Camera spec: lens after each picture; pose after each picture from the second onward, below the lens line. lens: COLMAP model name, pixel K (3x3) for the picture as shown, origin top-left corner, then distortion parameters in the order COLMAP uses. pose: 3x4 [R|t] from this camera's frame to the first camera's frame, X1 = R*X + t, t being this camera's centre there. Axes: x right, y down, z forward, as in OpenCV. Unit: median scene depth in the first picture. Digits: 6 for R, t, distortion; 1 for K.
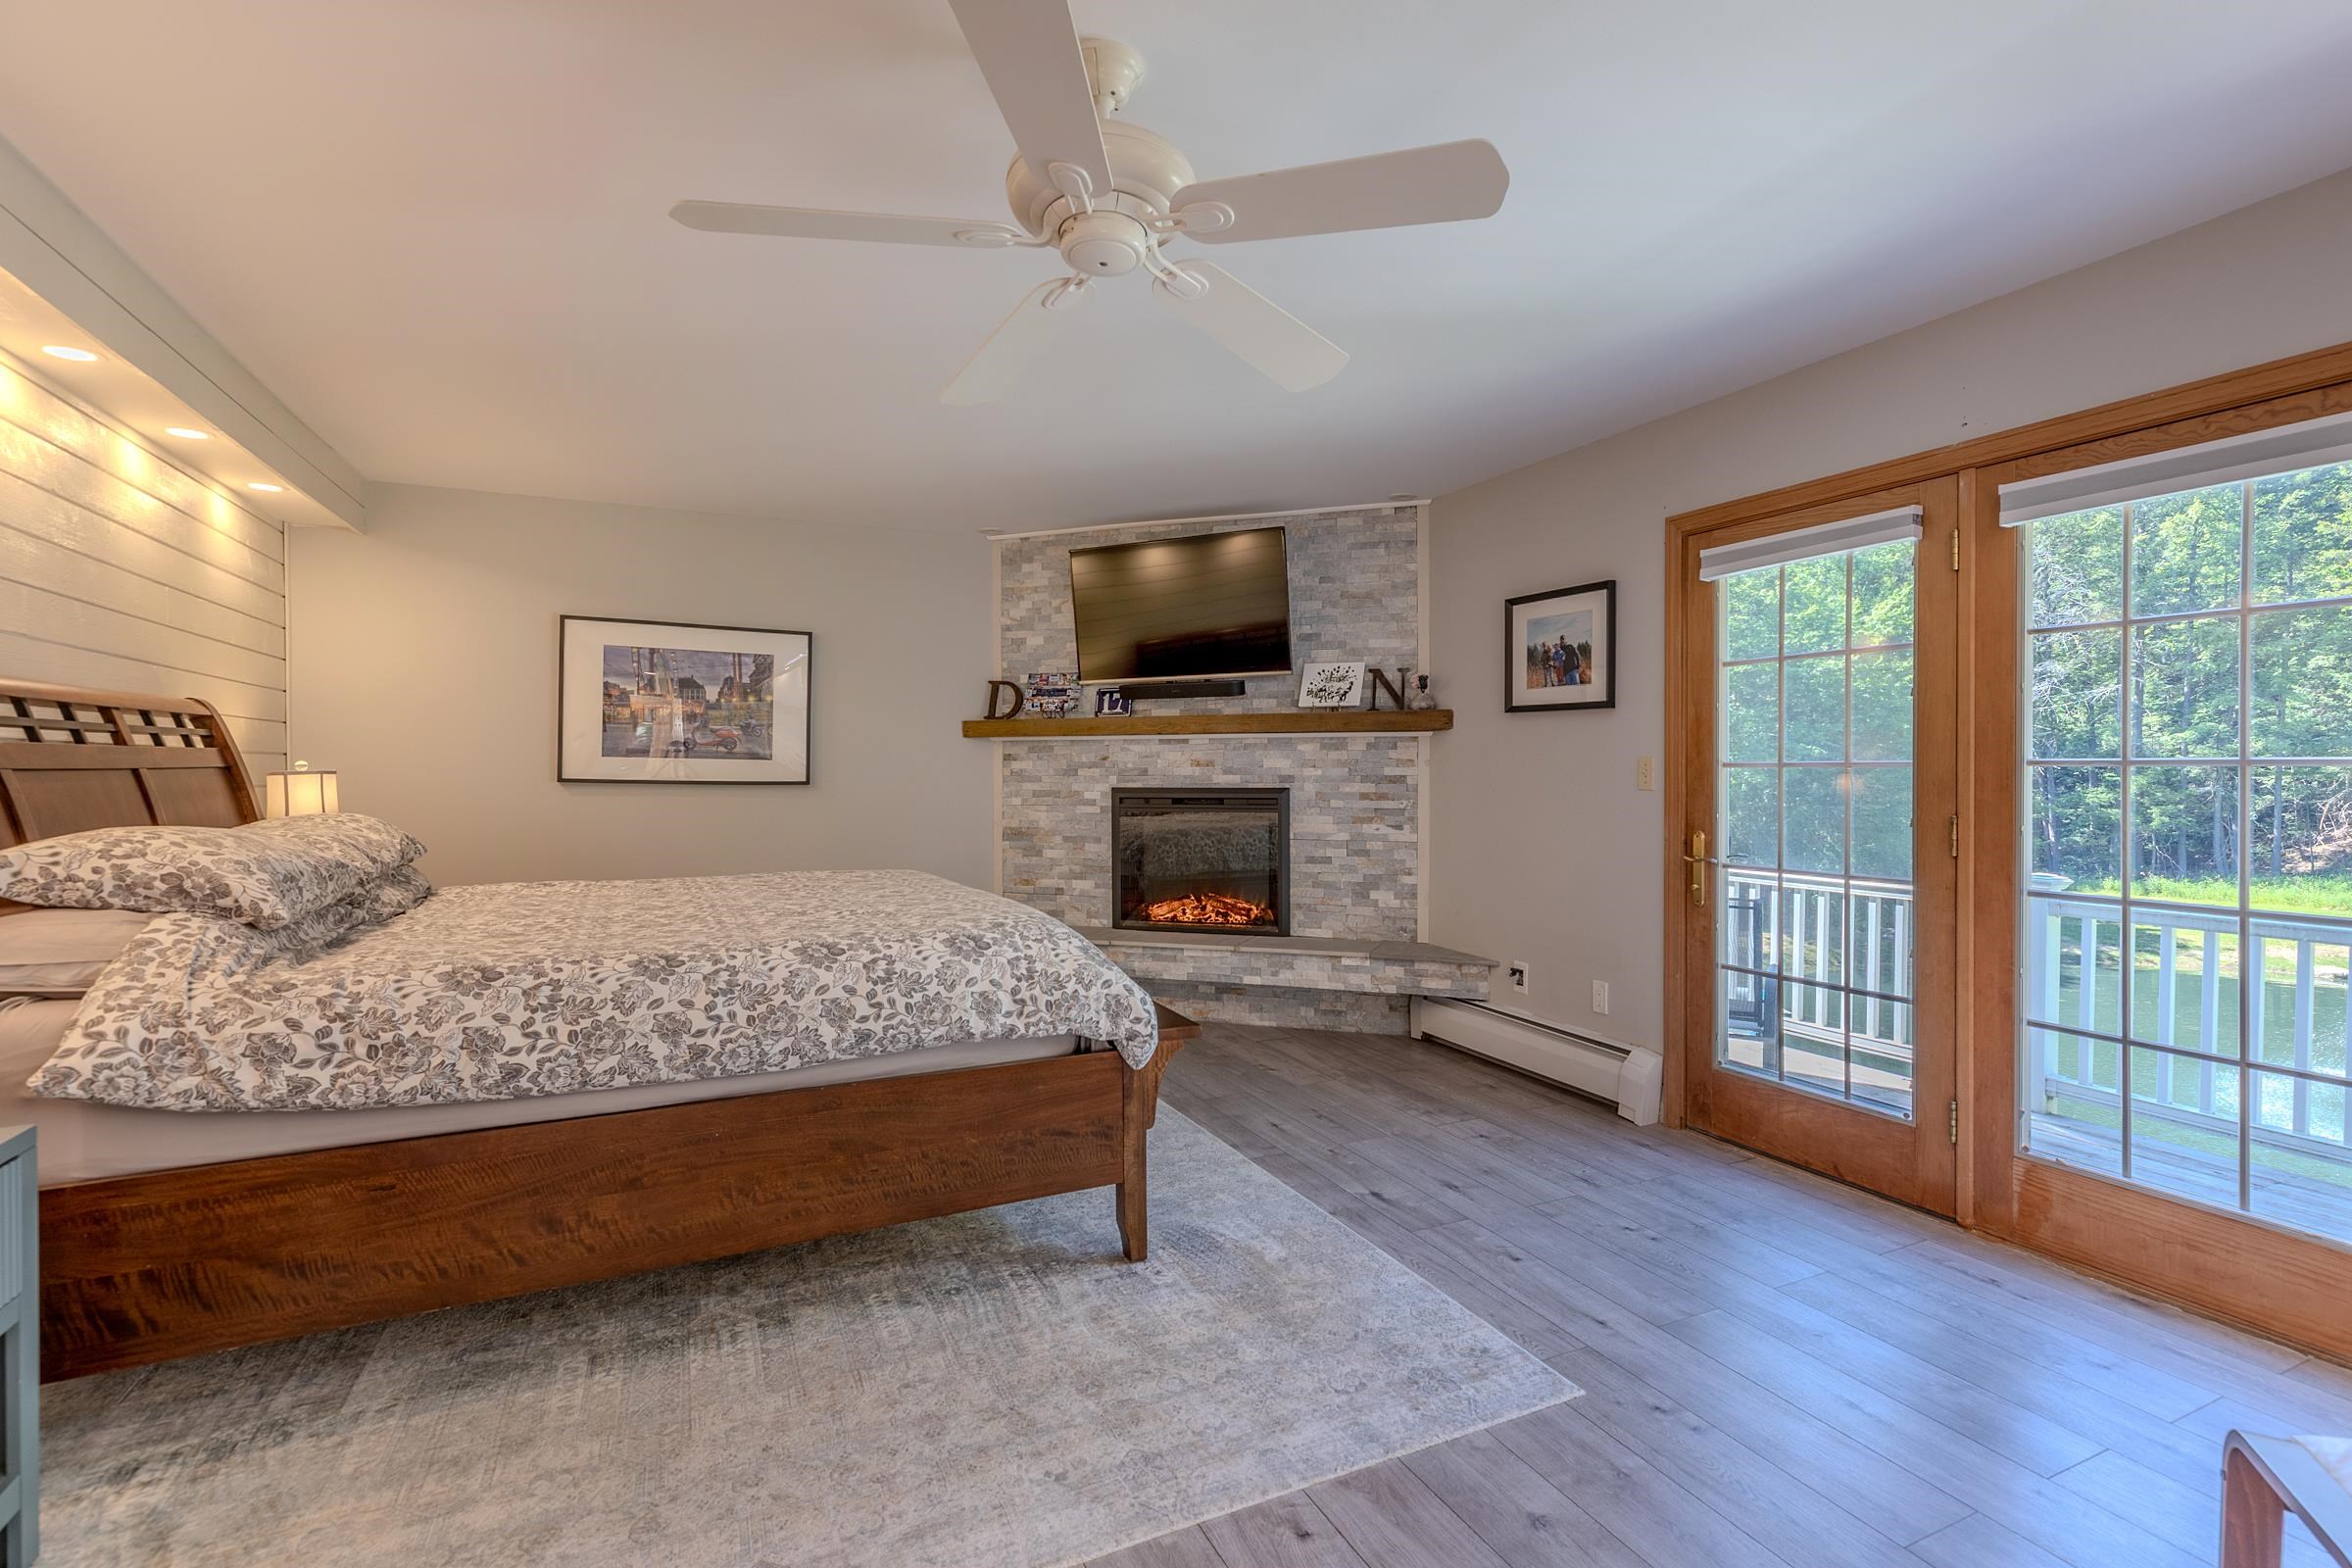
lens RADIAL K [[1085.0, 0, 1201.1], [0, 1085.0, 782.8], [0, 0, 1]] dist [0.005375, 0.001030]
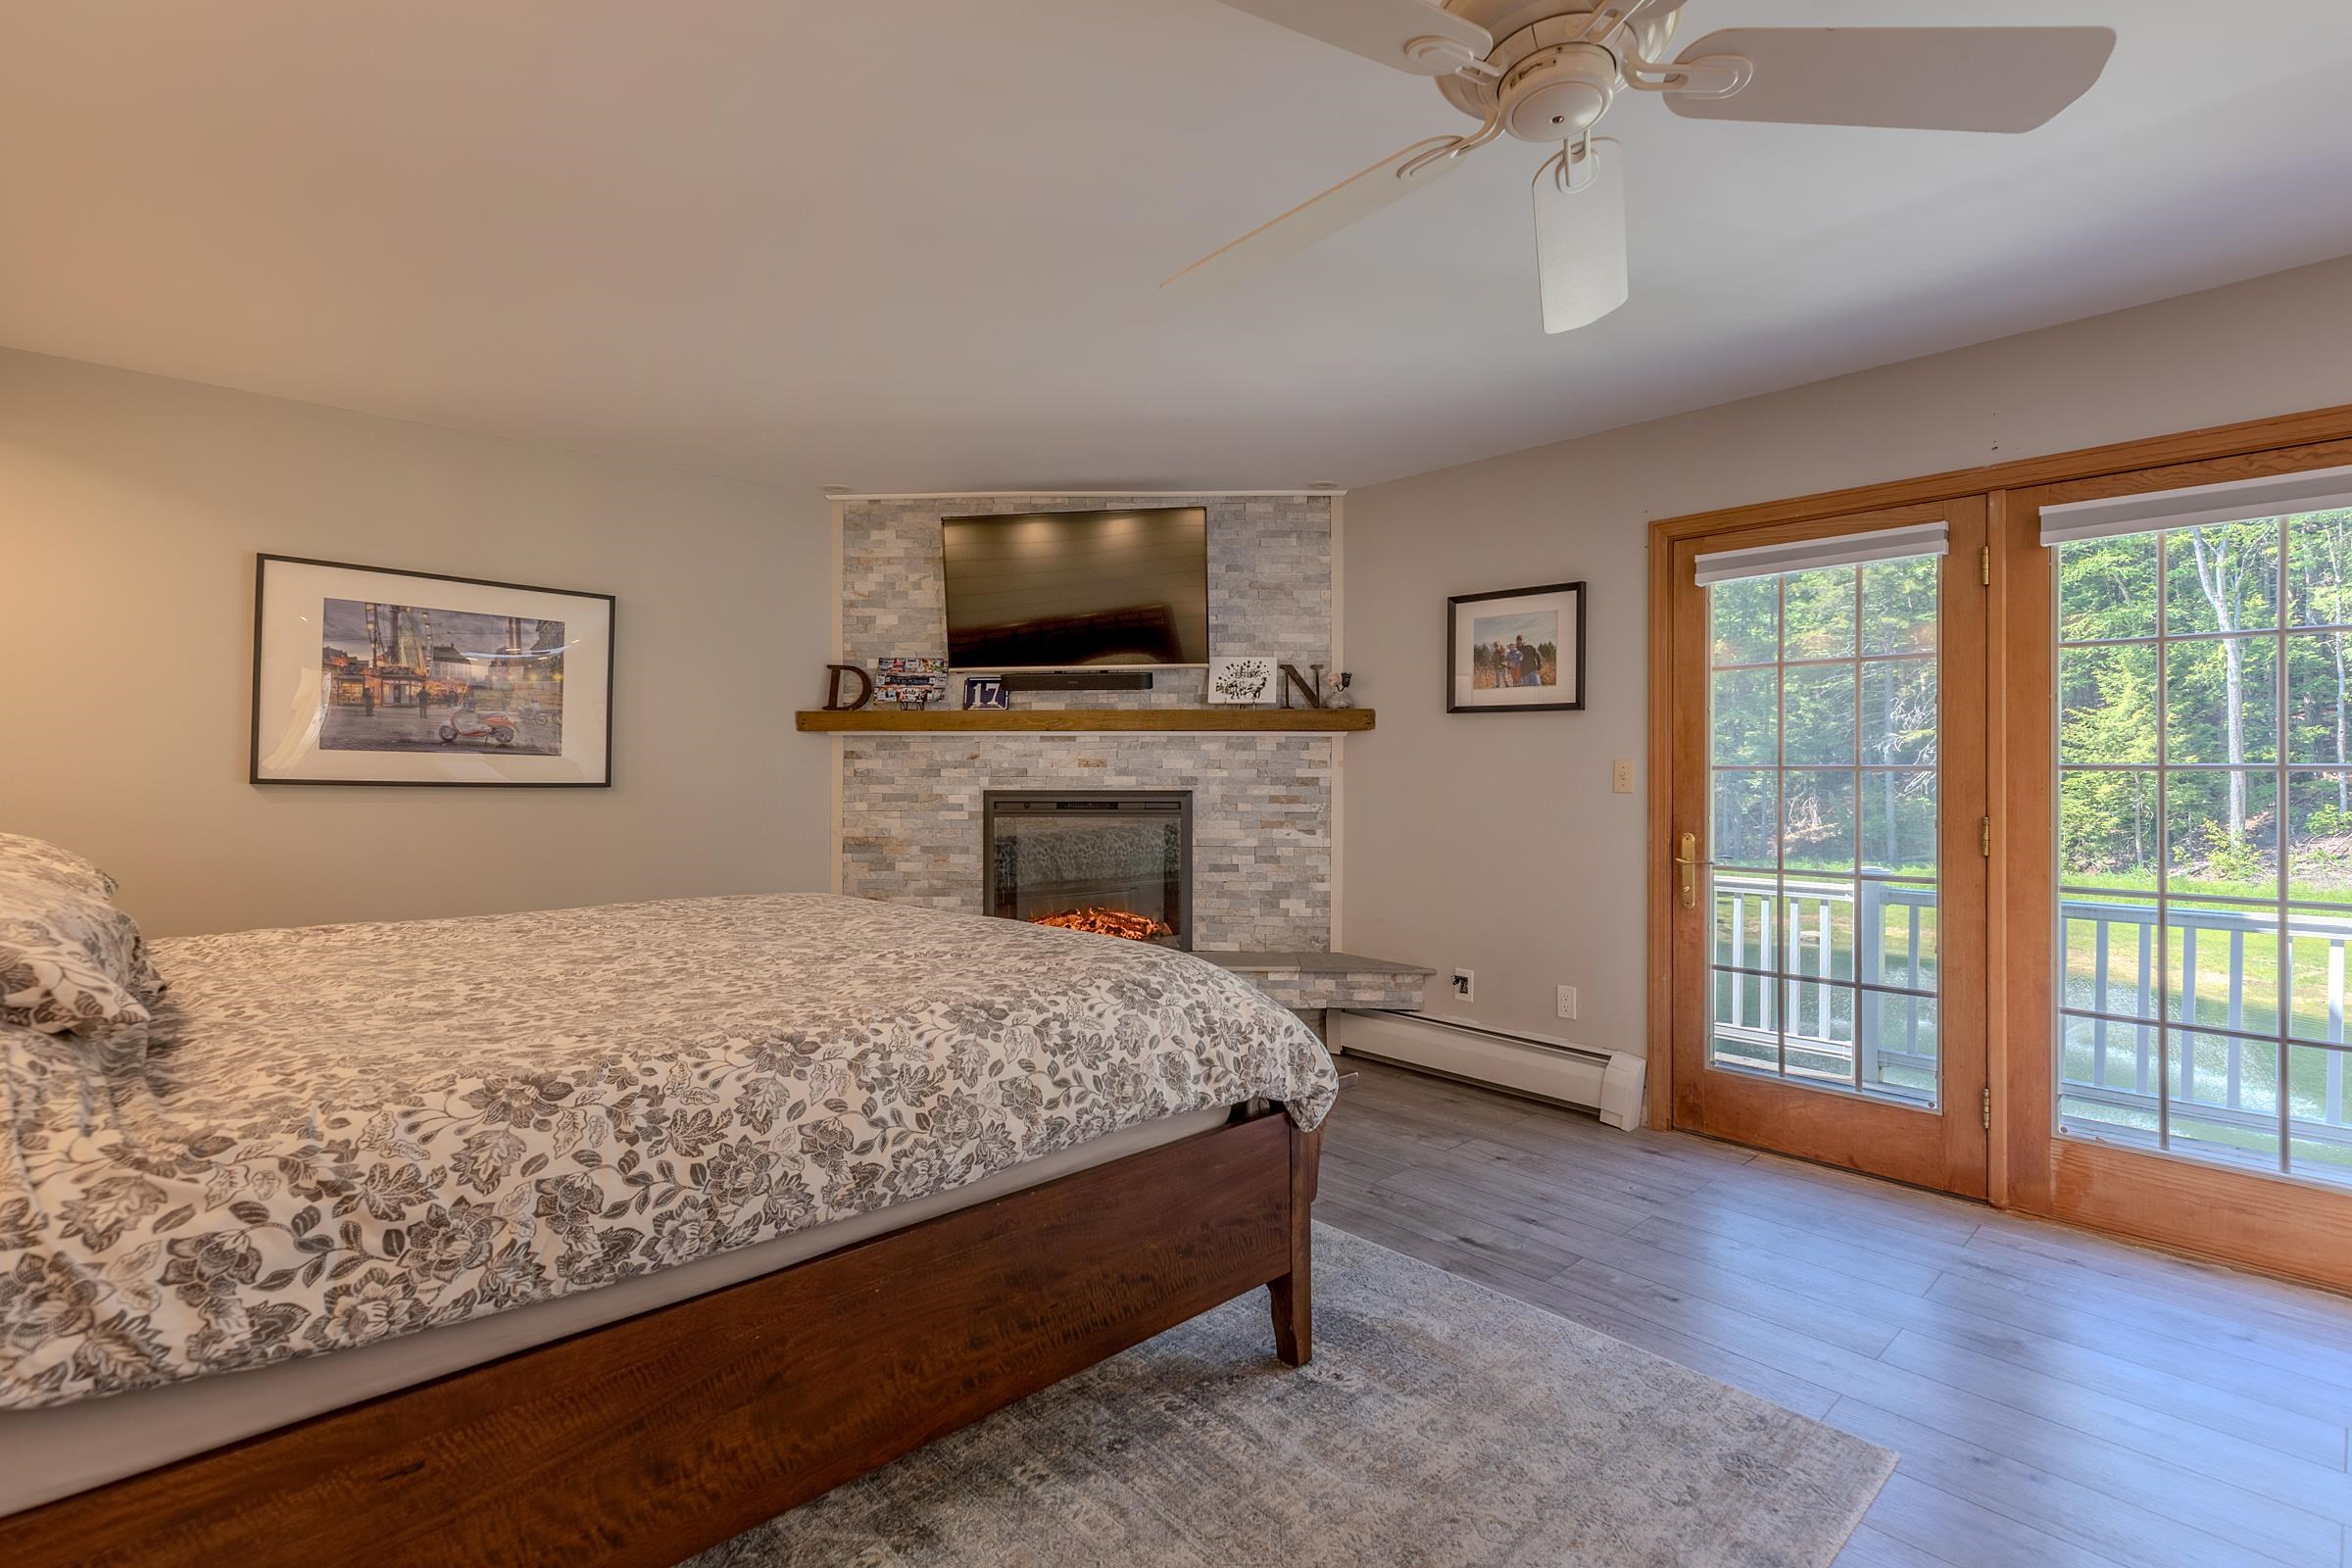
lens RADIAL K [[1085.0, 0, 1160.9], [0, 1085.0, 769.8], [0, 0, 1]] dist [0.005375, 0.001030]
pose [[0.956871, 0.004678, 0.290476, -0.317443], [-0.000750, 0.999907, -0.013633, -0.000389], [-0.290513, 0.012827, 0.956785, 0.184763]]
